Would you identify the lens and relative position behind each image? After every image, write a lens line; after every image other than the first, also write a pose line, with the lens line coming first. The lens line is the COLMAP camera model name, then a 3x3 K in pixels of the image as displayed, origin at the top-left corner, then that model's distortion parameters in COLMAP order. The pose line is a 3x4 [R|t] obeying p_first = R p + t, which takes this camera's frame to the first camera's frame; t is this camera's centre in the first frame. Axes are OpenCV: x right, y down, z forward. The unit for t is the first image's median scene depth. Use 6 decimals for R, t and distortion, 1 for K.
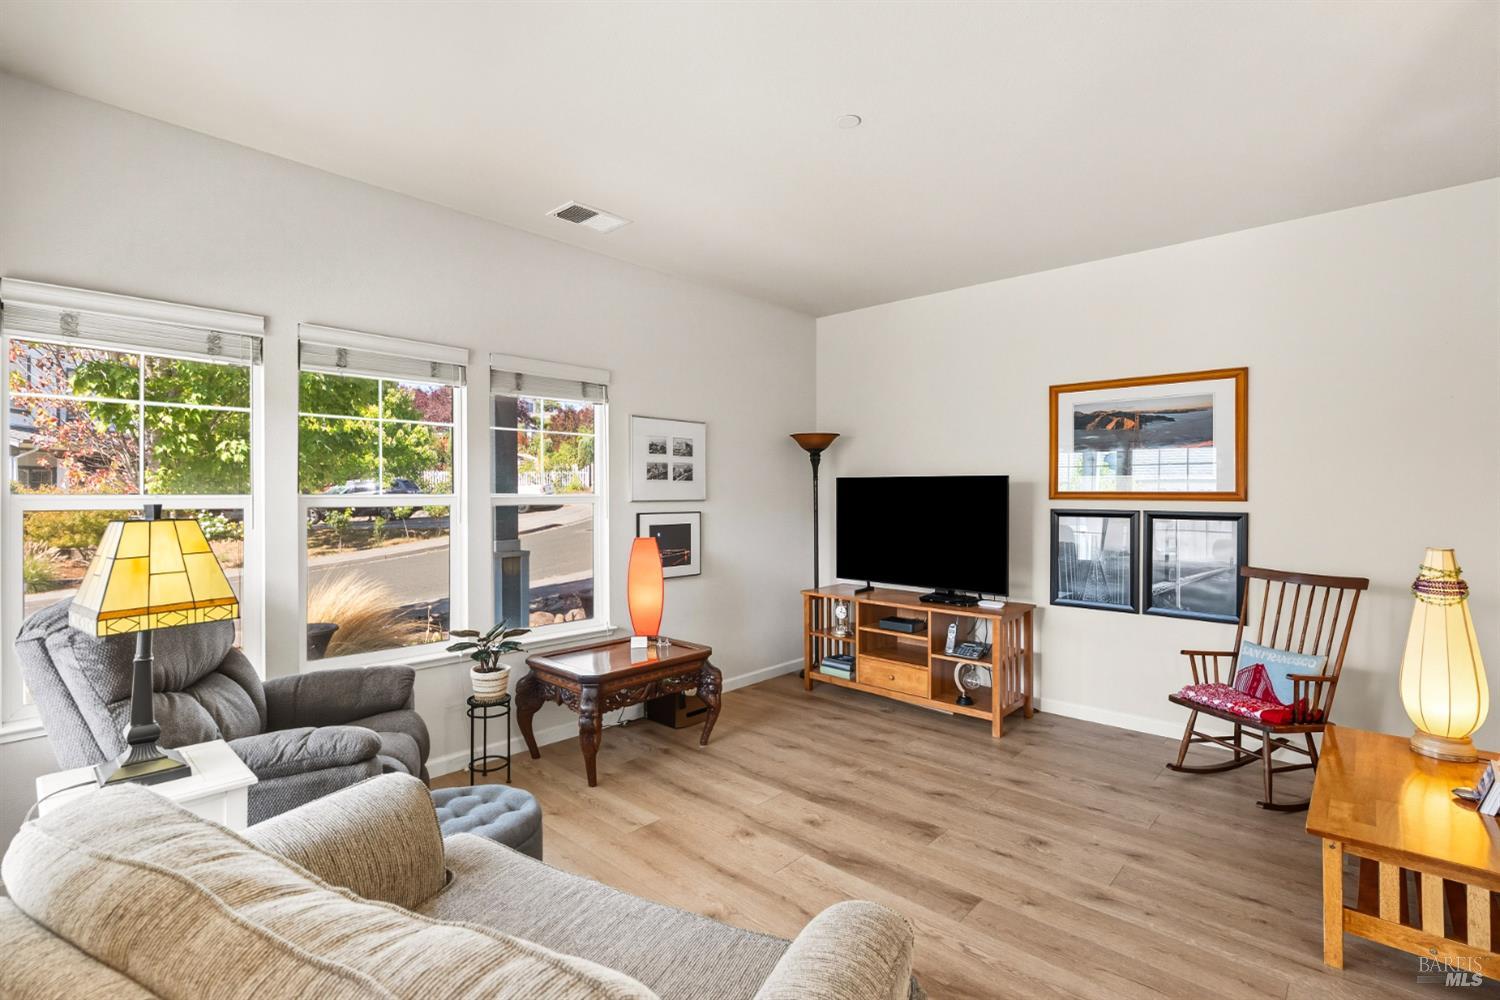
lens RADIAL K [[702.0, 0, 750.0], [0, 702.0, 500.0], [0, 0, 1]] dist [-0.011607, 0.000523]
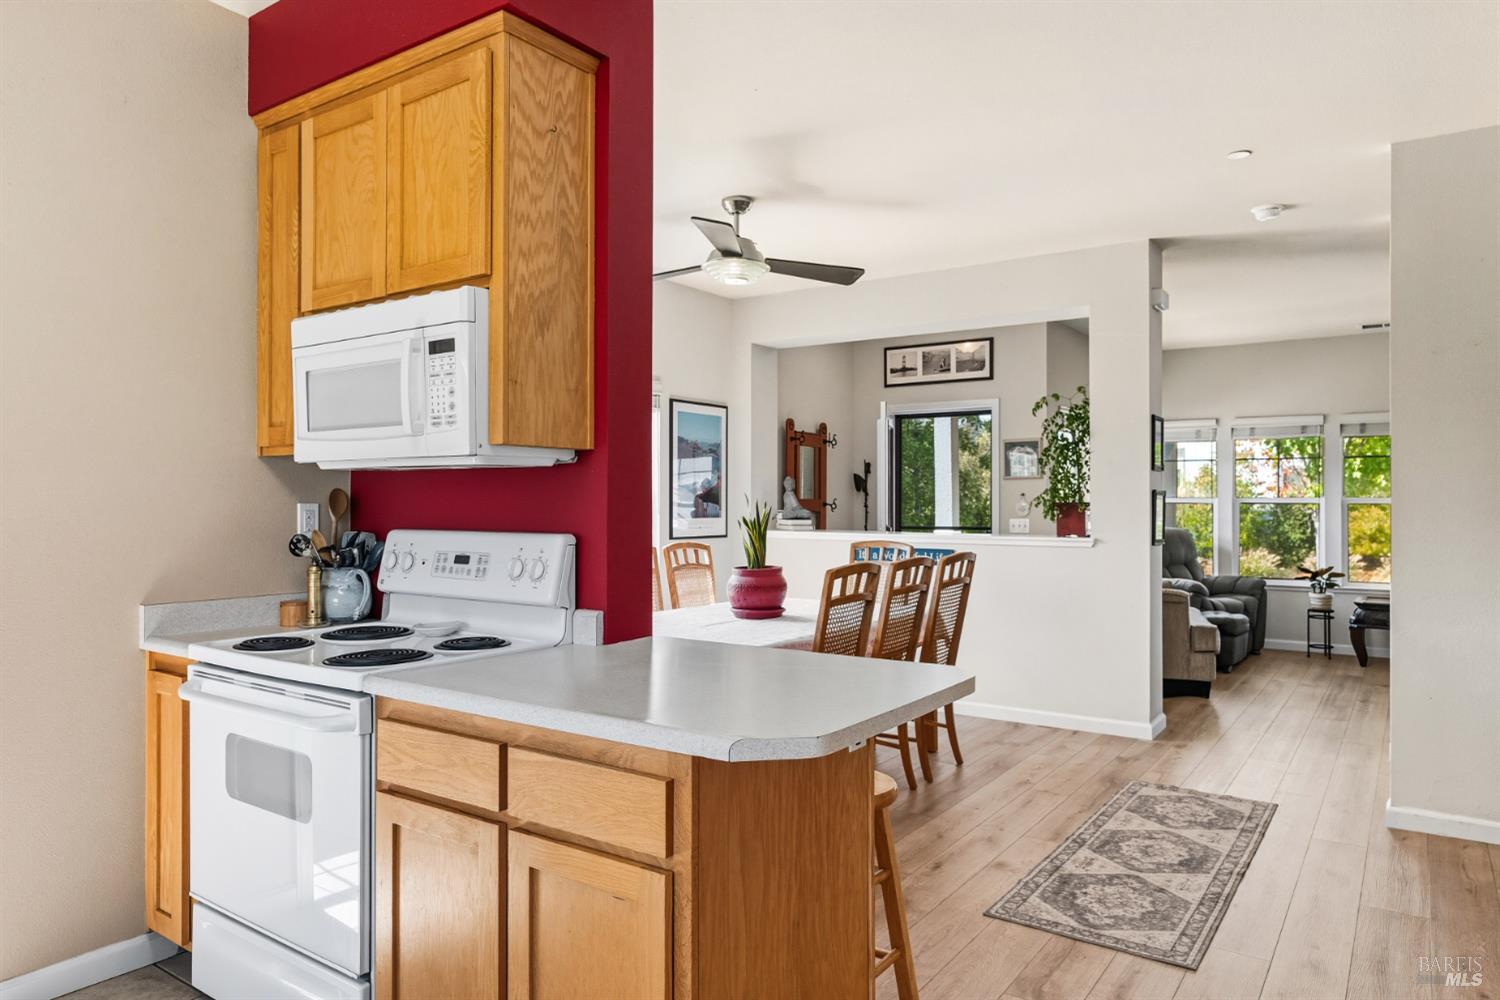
lens RADIAL K [[956.4, 0, 750.0], [0, 956.4, 500.0], [0, 0, 1]] dist [-0.001022, 0.000019]
pose [[0.134809, -0.006948, -0.990847, 1.421676], [-0.012942, 0.999878, -0.008772, 0.030865], [0.990787, 0.014006, 0.134703, -0.599629]]
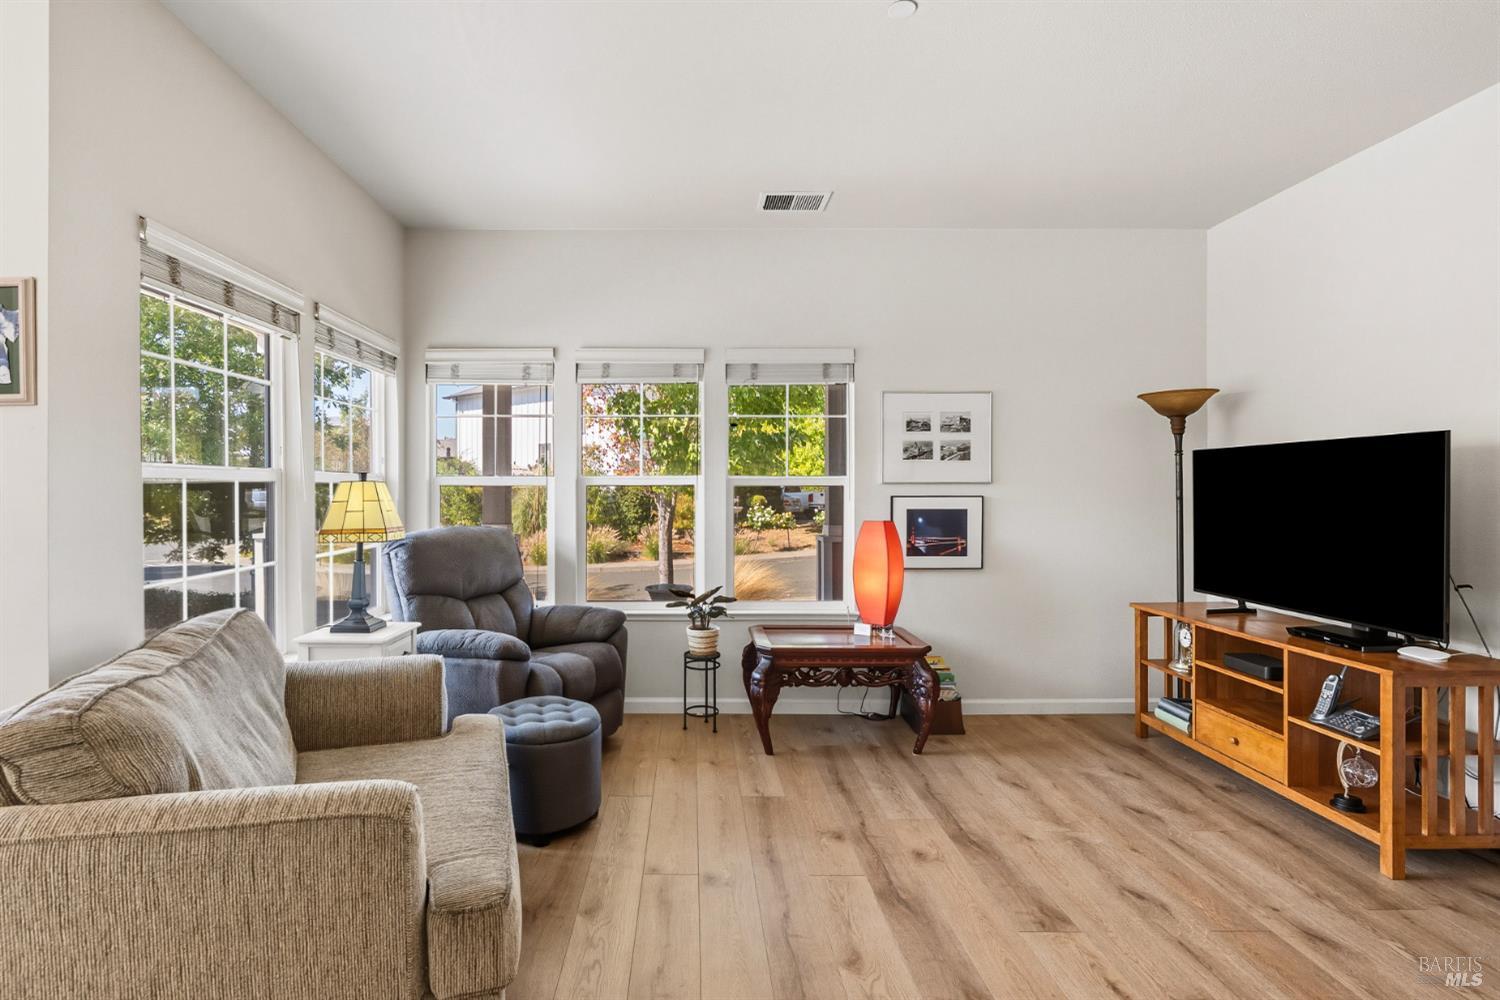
lens RADIAL K [[732.9, 0, 688.9], [0, 732.9, 502.9], [0, 0, 1]] dist [-0.000353, 0.000644]
pose [[0.675523, 0.010143, -0.737269, 0.371005], [-0.007509, 0.999948, 0.006877, 0.023096], [0.737301, 0.000890, 0.675564, 0.136841]]
